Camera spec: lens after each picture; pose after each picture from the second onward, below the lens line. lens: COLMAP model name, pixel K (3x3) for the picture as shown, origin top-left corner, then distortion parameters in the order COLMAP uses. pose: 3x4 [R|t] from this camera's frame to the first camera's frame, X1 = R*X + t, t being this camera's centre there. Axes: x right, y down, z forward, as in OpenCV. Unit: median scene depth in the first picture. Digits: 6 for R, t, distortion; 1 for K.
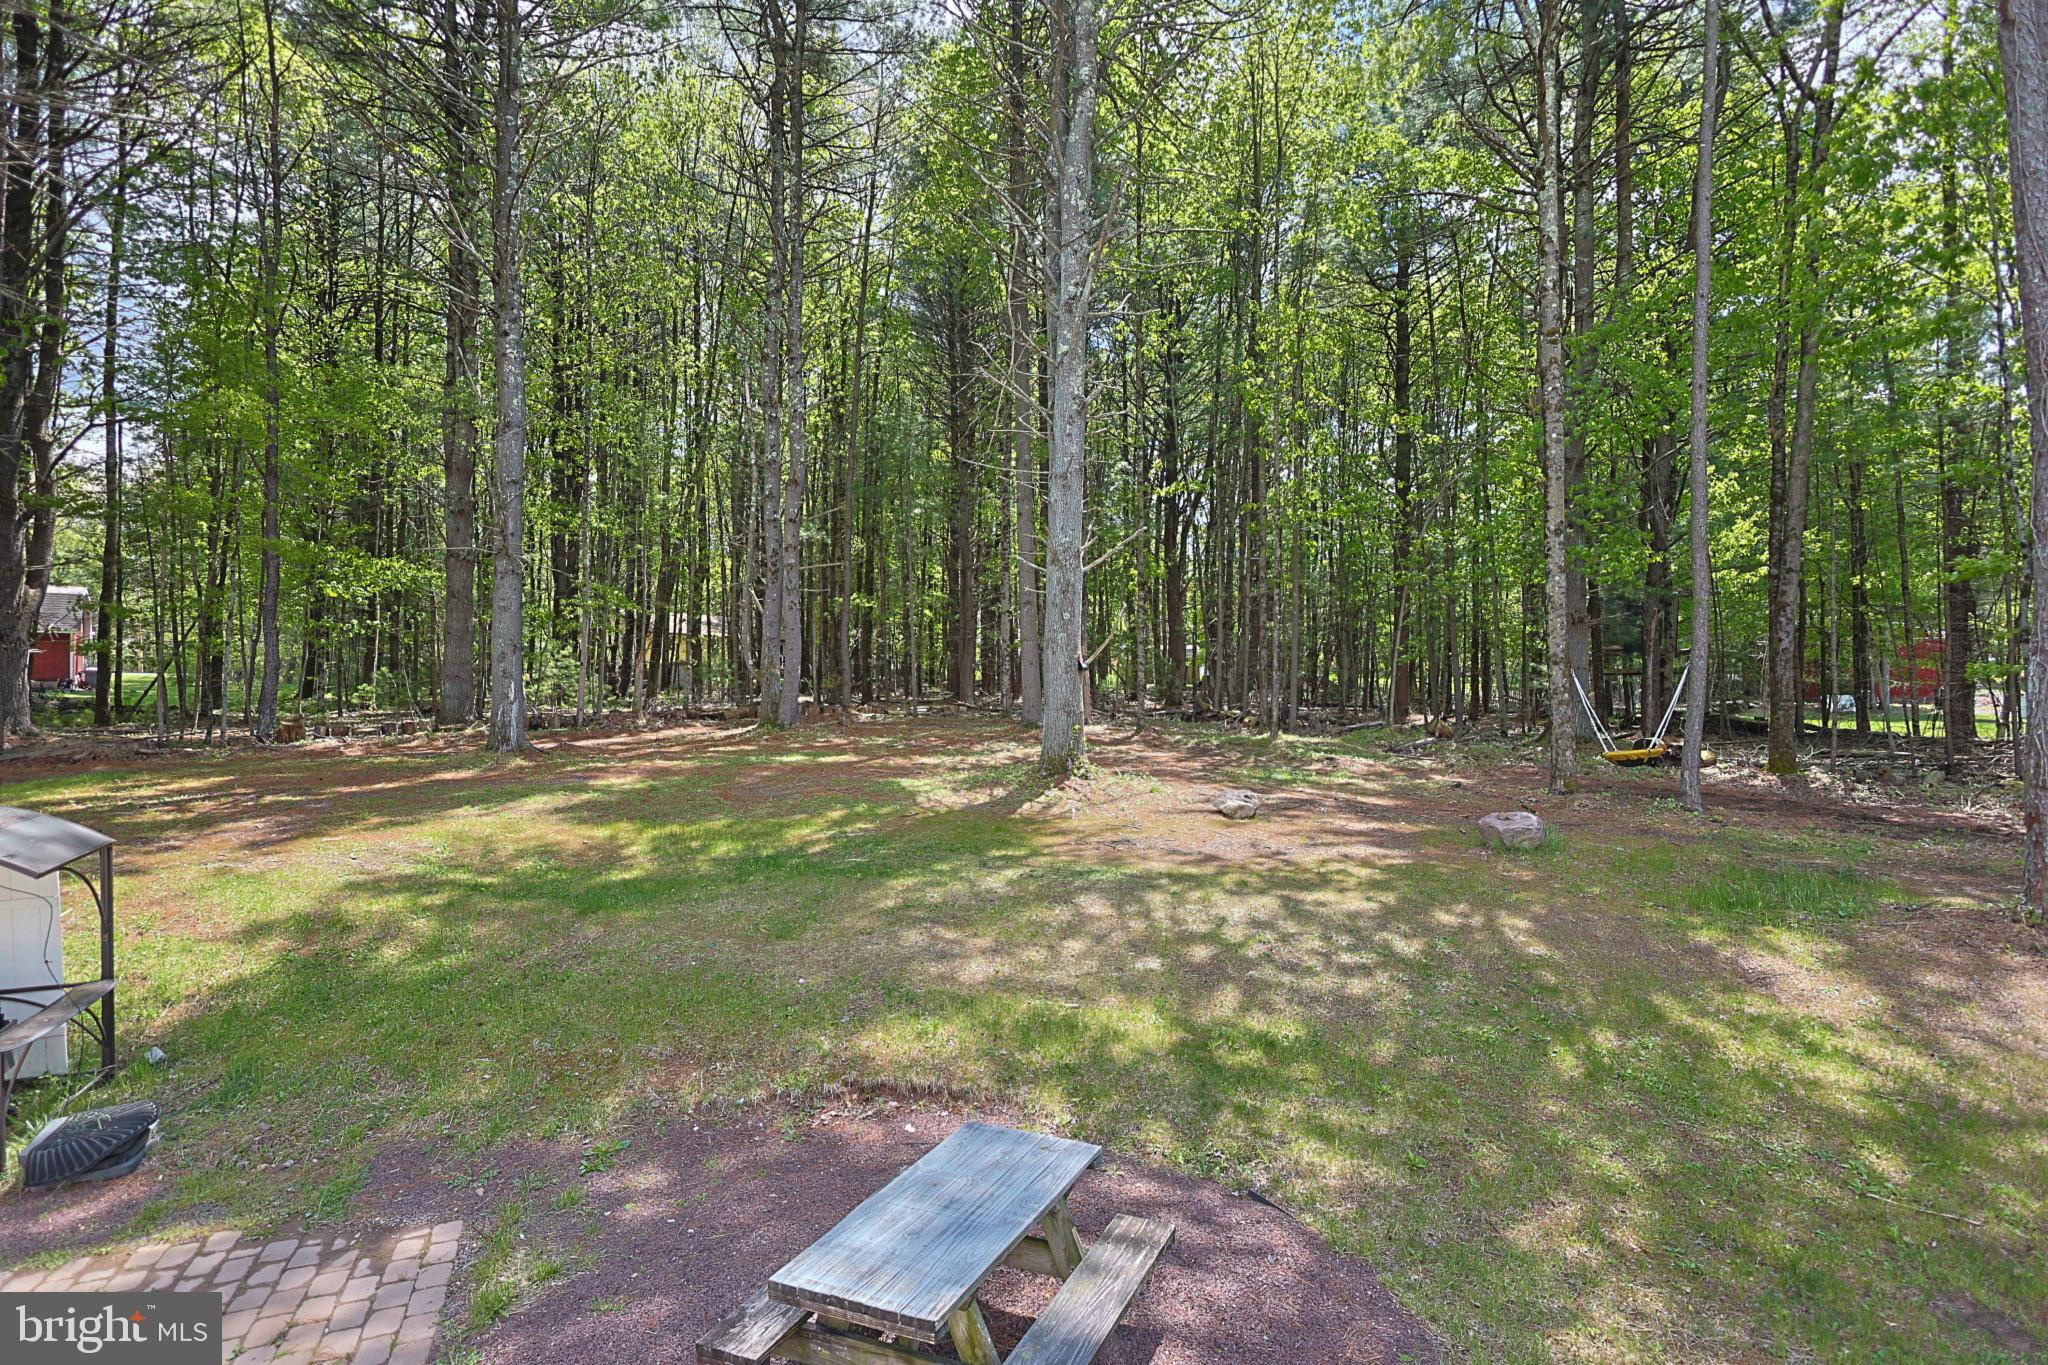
lens RADIAL K [[998.9, 0, 1022.5], [0, 998.9, 684.9], [0, 0, 1]] dist [-0.003226, 0.000104]
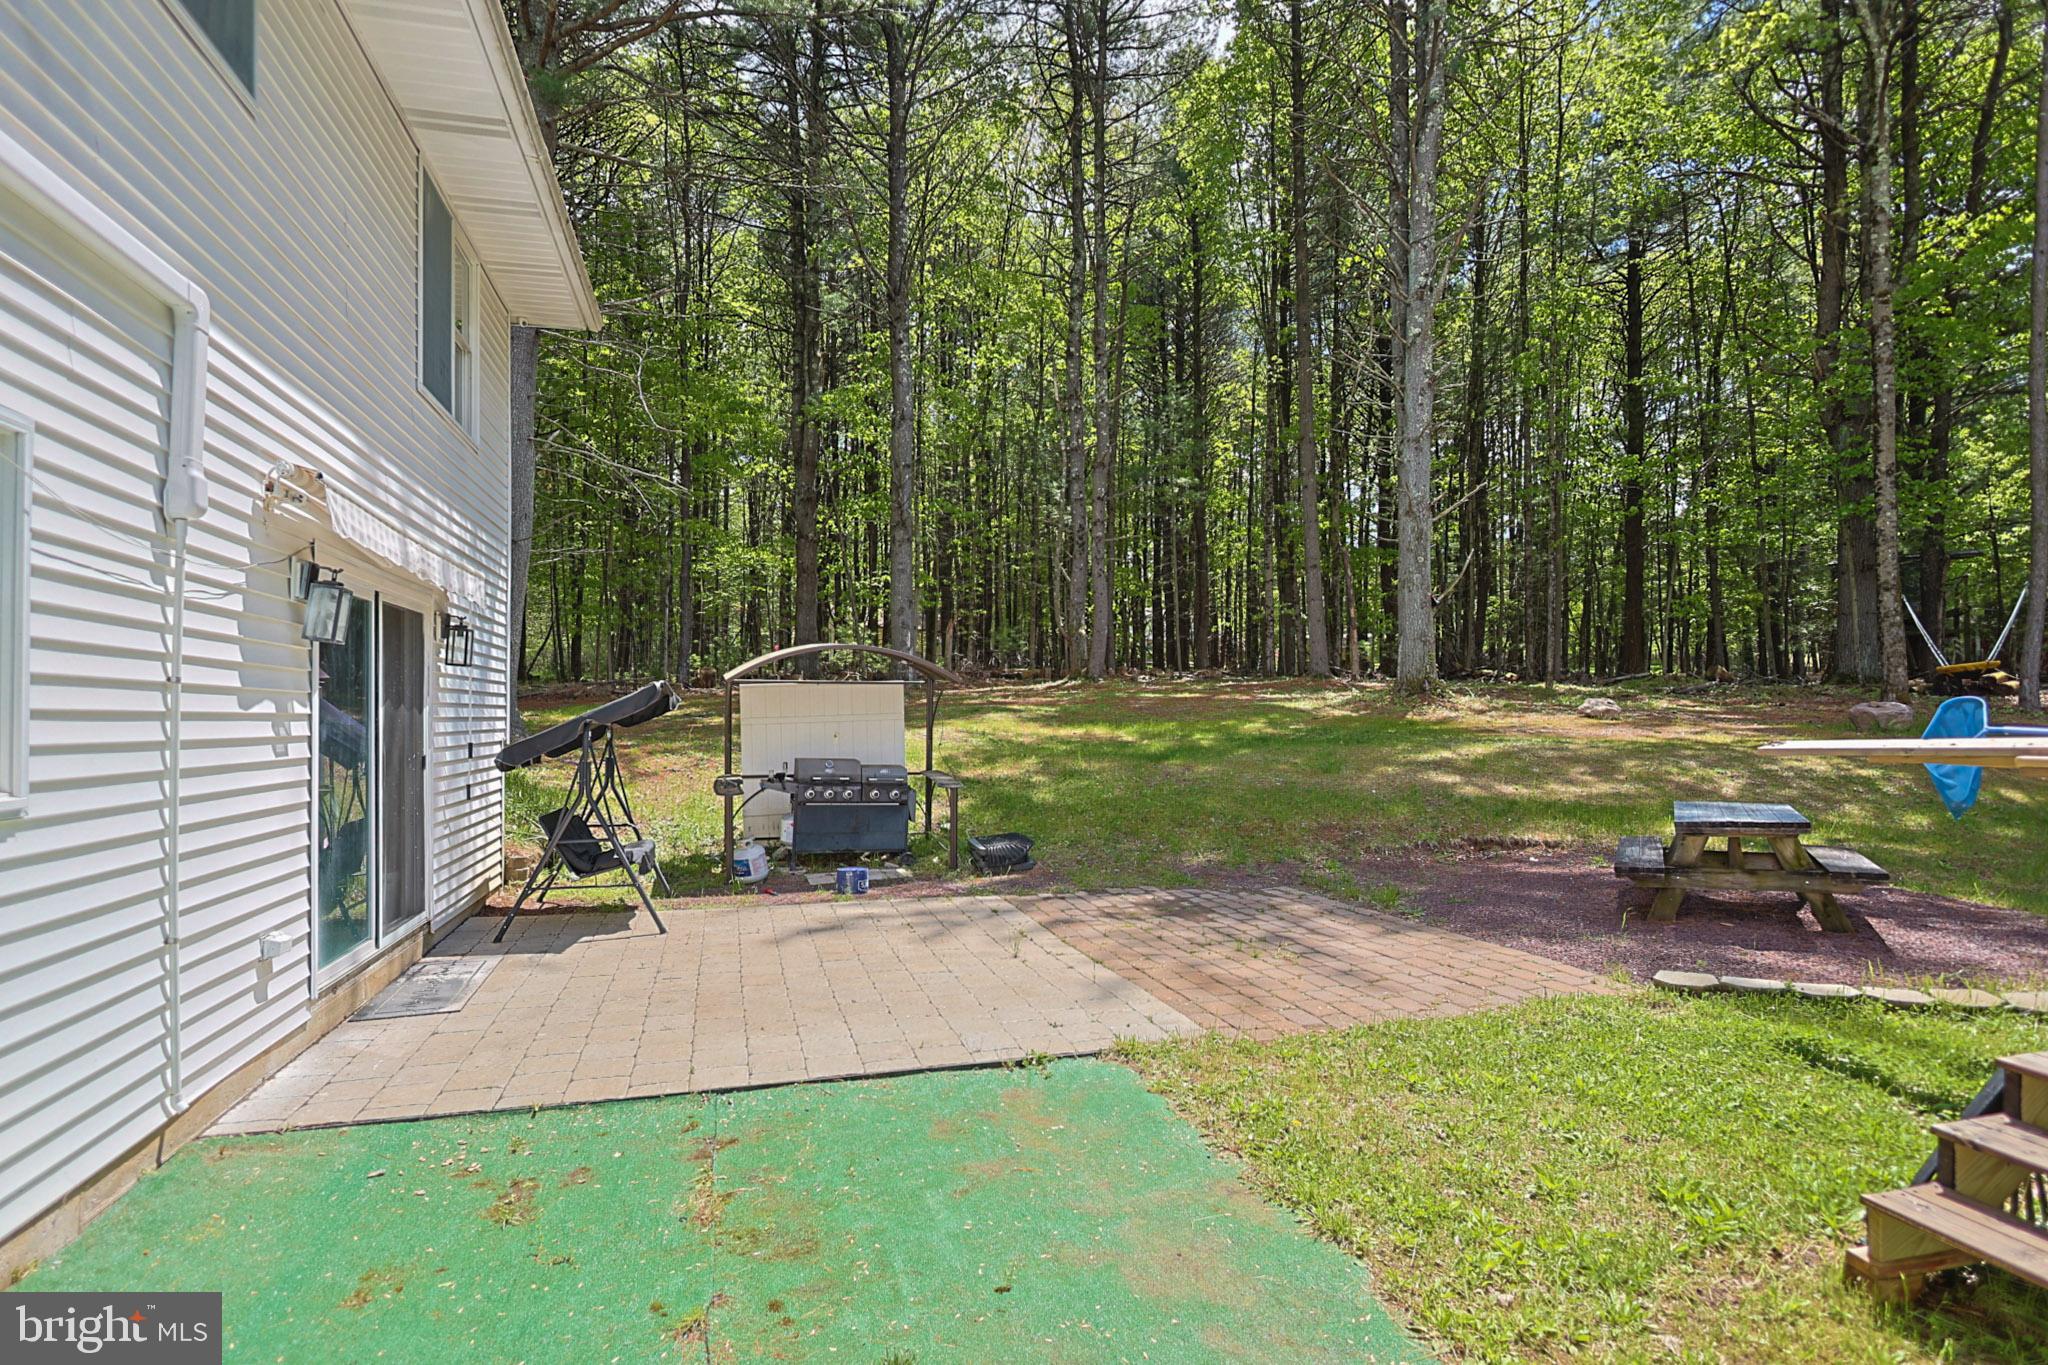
lens RADIAL K [[1011.5, 0, 1021.4], [0, 1011.5, 692.0], [0, 0, 1]] dist [0.016009, 0.000685]
pose [[0.994580, -0.005029, -0.103851, -0.296271], [0.004793, 0.999985, -0.002530, 0.086156], [0.103863, 0.002018, 0.994590, -0.229114]]
